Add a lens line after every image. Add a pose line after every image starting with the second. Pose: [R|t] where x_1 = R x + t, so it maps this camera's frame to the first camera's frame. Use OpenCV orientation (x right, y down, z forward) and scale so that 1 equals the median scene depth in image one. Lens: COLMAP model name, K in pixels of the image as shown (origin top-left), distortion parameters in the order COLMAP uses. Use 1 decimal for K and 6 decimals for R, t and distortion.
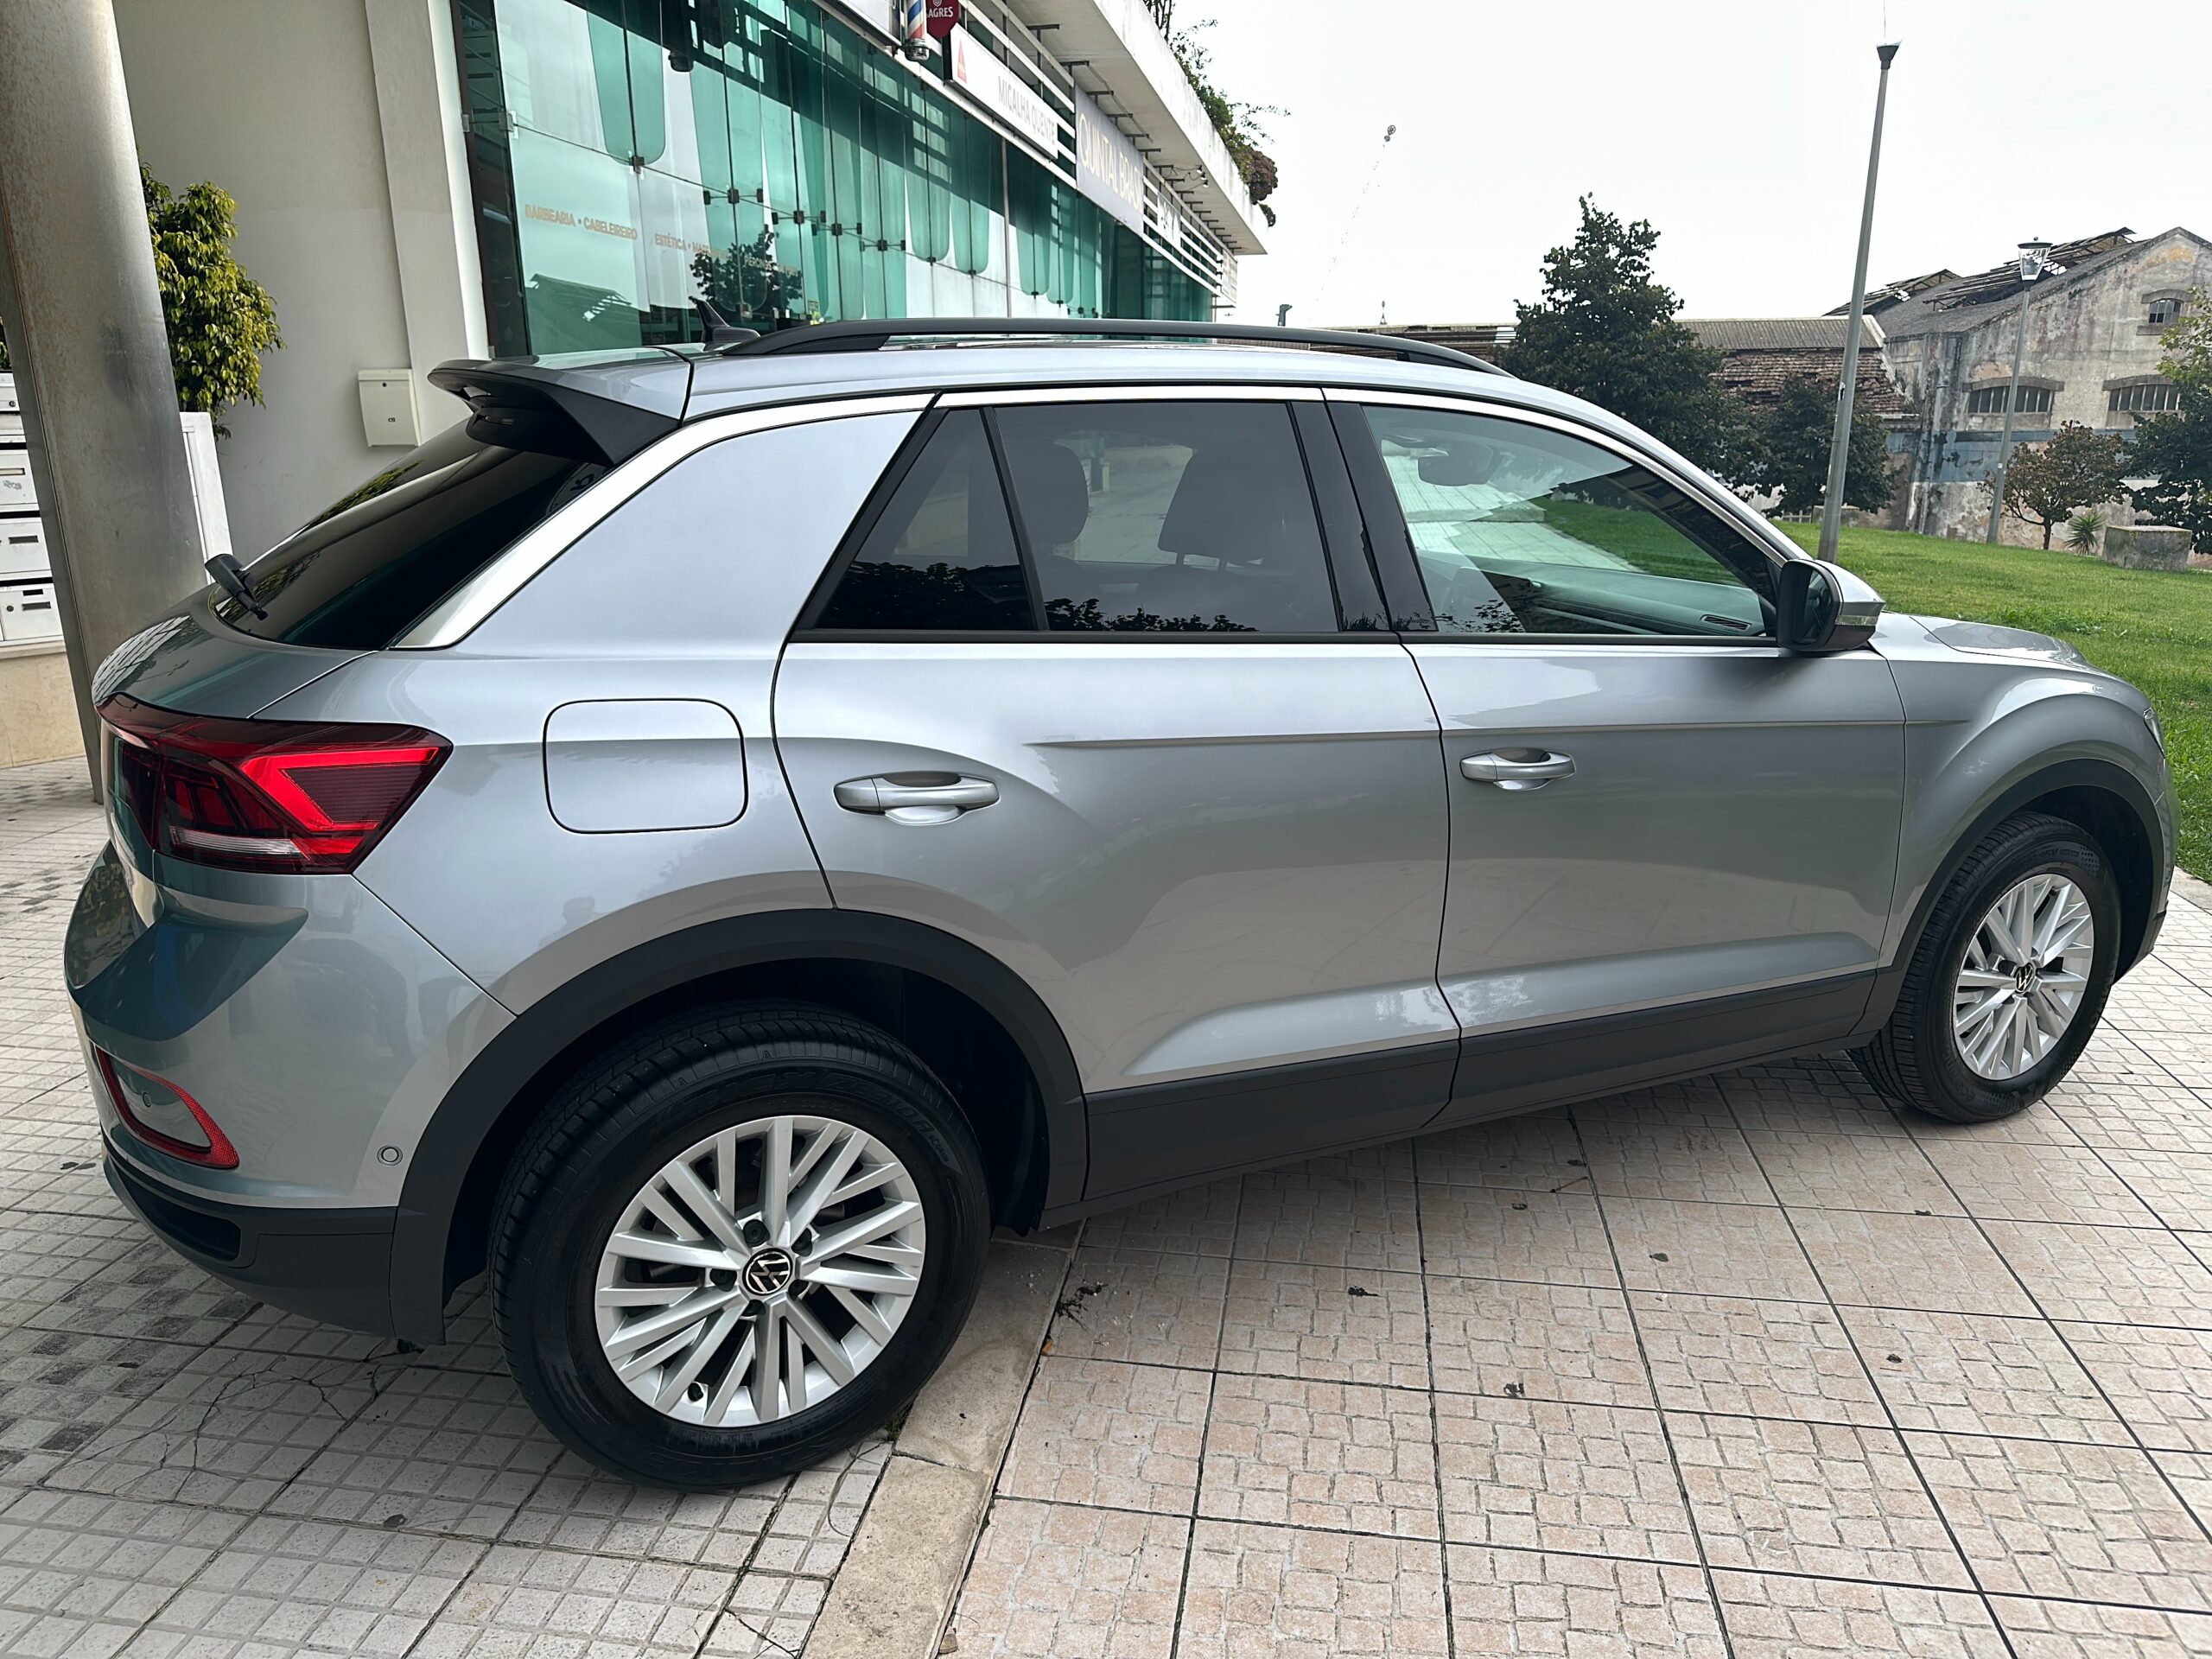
lens RADIAL K [[1559.2, 0, 1114.8], [0, 1559.2, 824.6], [0, 0, 1]] dist [0.009440, -0.008528]
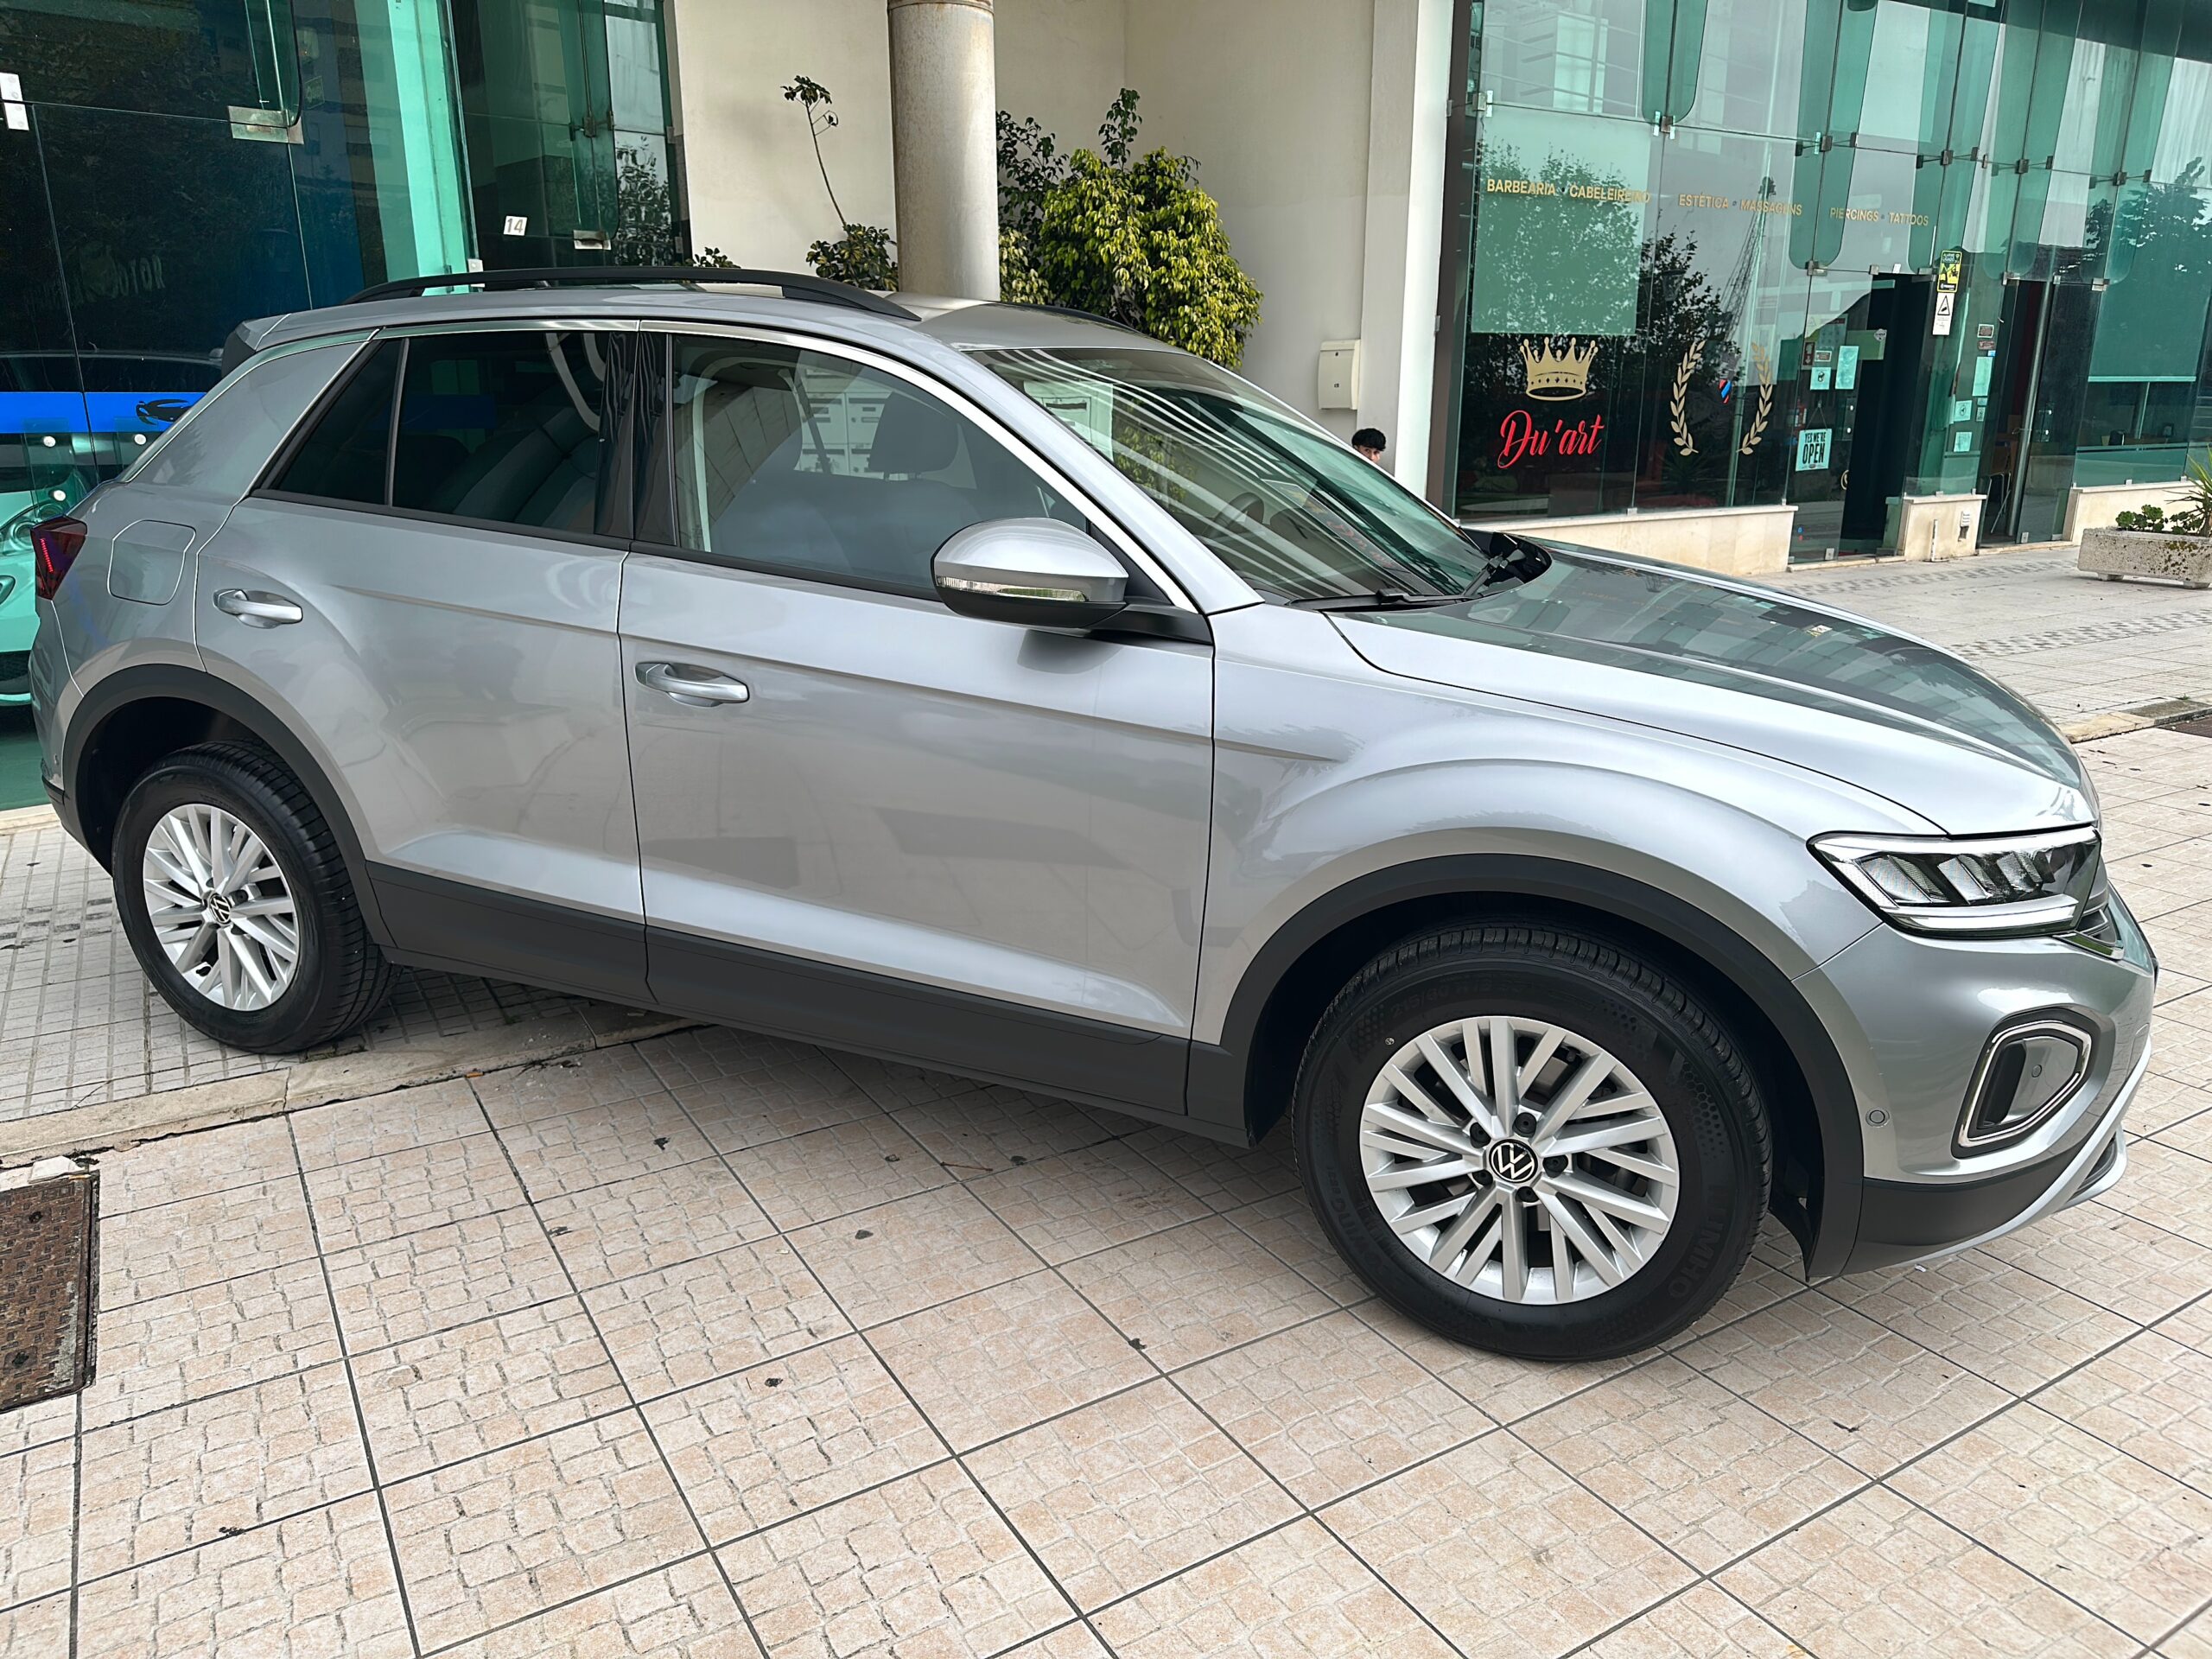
lens RADIAL K [[1559.2, 0, 1108.7], [0, 1559.2, 834.9], [0, 0, 1]] dist [0.009440, -0.008528]
pose [[0.642014, 0.212654, -0.736612, 1.237716], [-0.199083, 0.974048, 0.107685, -0.105014], [0.740395, 0.077512, 0.667688, 0.520059]]
